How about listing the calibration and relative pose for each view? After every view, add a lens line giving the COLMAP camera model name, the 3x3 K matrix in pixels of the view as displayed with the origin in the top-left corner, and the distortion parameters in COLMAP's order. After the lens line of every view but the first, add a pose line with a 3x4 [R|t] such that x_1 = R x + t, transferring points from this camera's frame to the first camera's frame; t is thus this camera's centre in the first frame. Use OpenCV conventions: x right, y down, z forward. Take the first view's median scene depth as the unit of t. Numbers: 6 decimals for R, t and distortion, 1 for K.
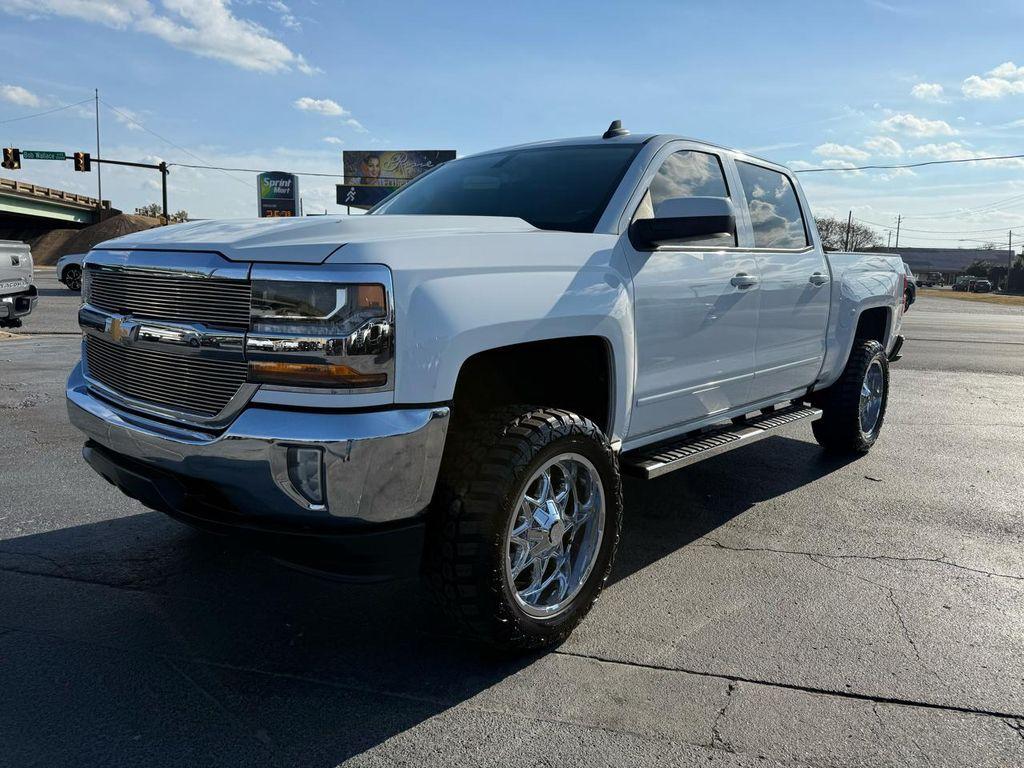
lens RADIAL K [[727.4, 0, 520.1], [0, 727.4, 380.8], [0, 0, 1]] dist [0.035953, -0.043374]
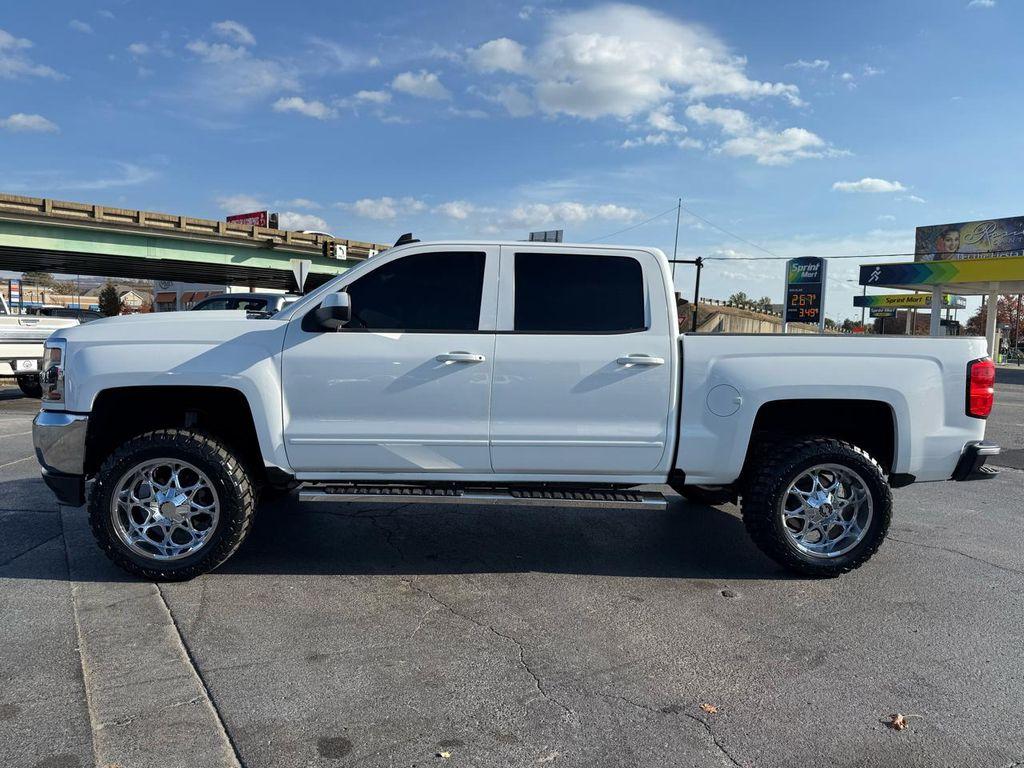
lens RADIAL K [[727.4, 0, 520.1], [0, 727.4, 380.8], [0, 0, 1]] dist [0.035953, -0.043374]
pose [[0.726274, 0.039012, -0.686298, 1.403974], [-0.115695, 0.991083, -0.066097, -0.041598], [0.677600, 0.127405, 0.724311, 0.298409]]
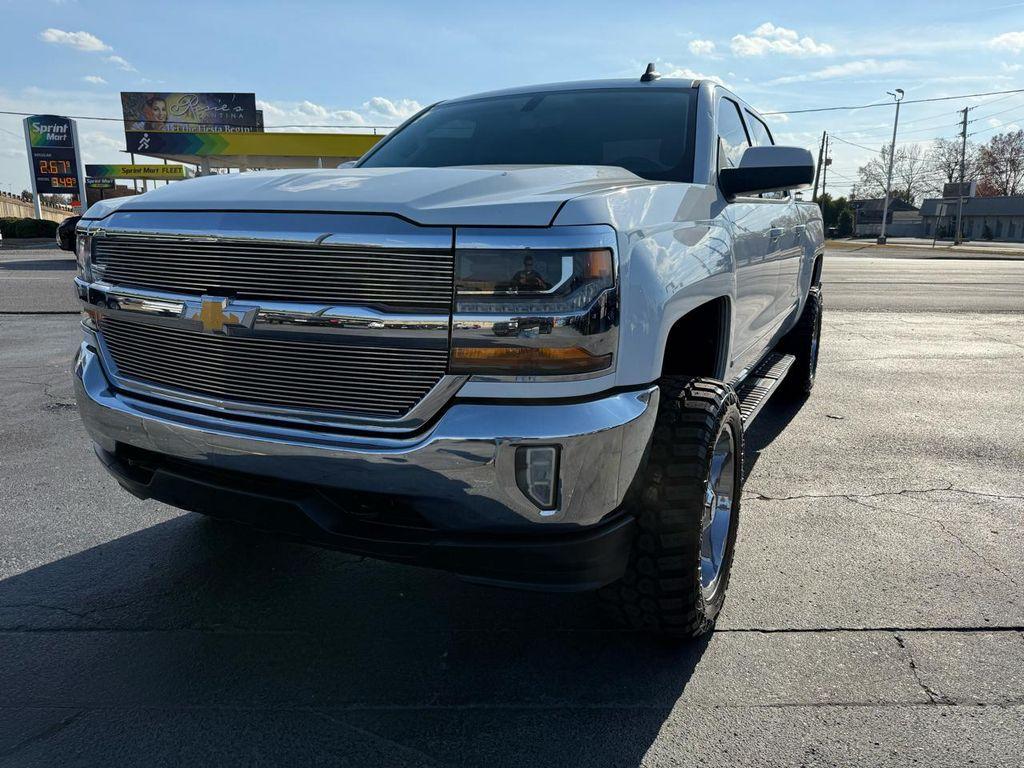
lens RADIAL K [[729.5, 0, 519.6], [0, 729.5, 384.2], [0, 0, 1]] dist [0.041579, -0.060021]
pose [[0.969033, -0.072611, 0.236013, -0.350310], [0.056621, 0.995661, 0.073846, -0.030678], [-0.240351, -0.058196, 0.968940, 0.129637]]
